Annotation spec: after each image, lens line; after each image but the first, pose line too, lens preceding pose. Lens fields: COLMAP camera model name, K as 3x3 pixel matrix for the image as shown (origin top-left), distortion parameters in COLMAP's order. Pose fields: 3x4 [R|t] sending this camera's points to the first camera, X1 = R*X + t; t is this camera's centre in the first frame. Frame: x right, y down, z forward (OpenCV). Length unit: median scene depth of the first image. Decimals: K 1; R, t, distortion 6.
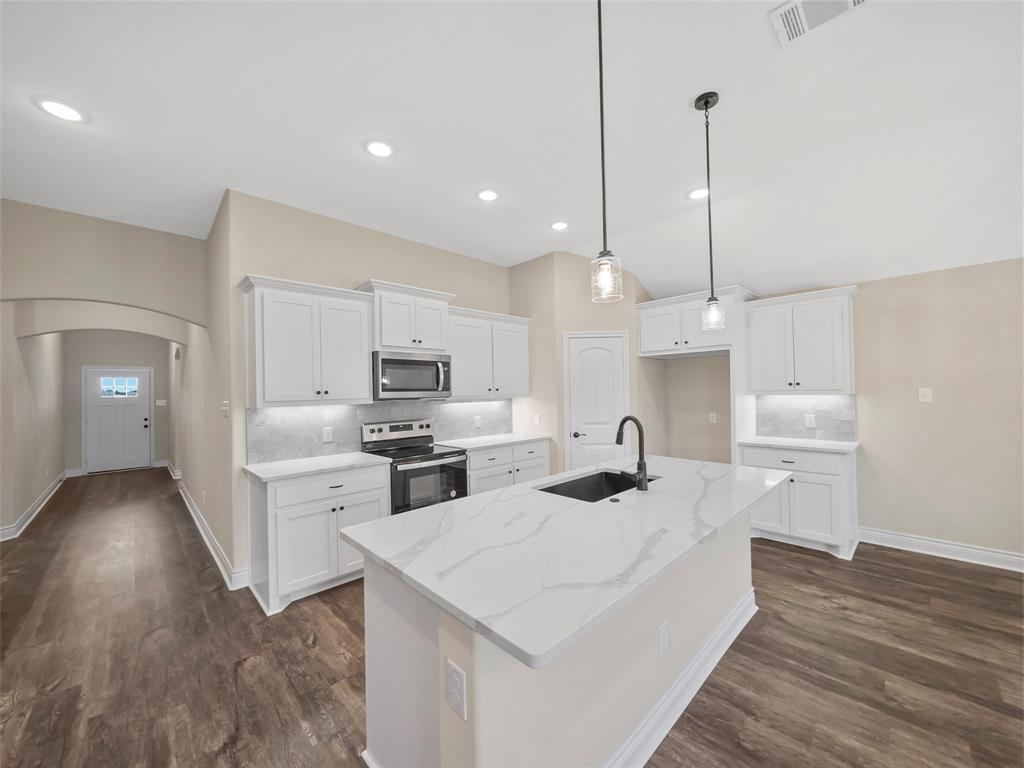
lens RADIAL K [[396.0, 0, 511.6], [0, 396.0, 386.0], [0, 0, 1]] dist [-0.005899, 0.000356]
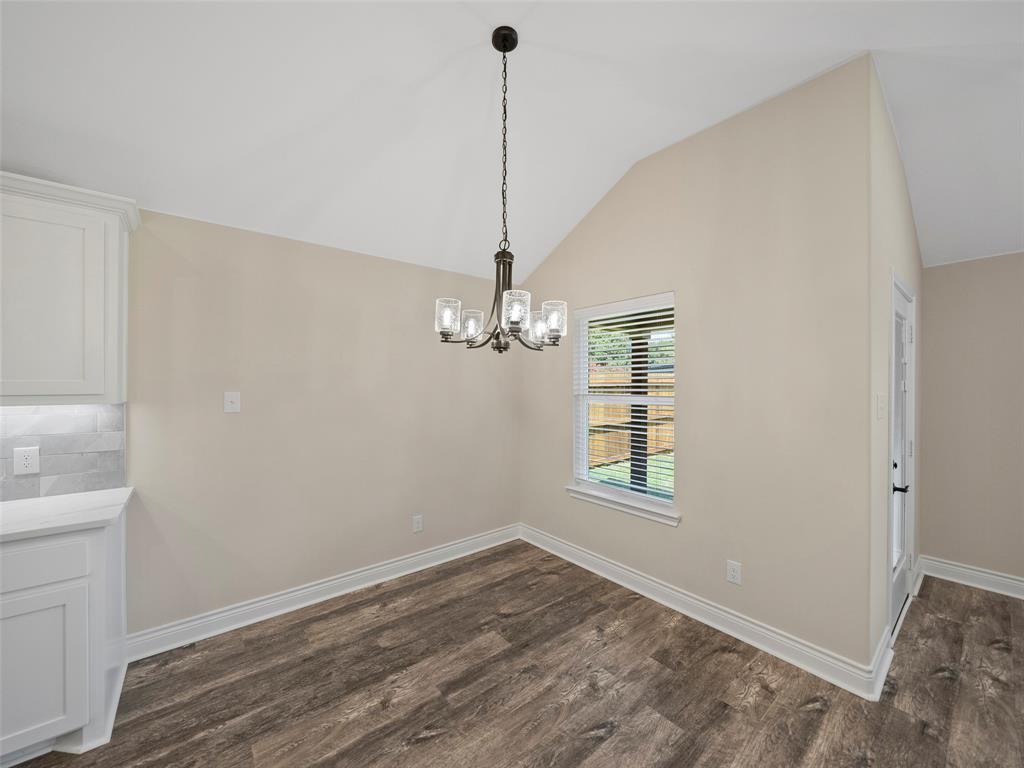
lens RADIAL K [[396.0, 0, 508.4], [0, 396.0, 384.8], [0, 0, 1]] dist [-0.005899, 0.000356]
pose [[0.091032, 0.019512, 0.995657, 0.358840], [-0.013274, 0.999743, -0.018378, -0.000849], [-0.995760, -0.011543, 0.091267, 0.405759]]
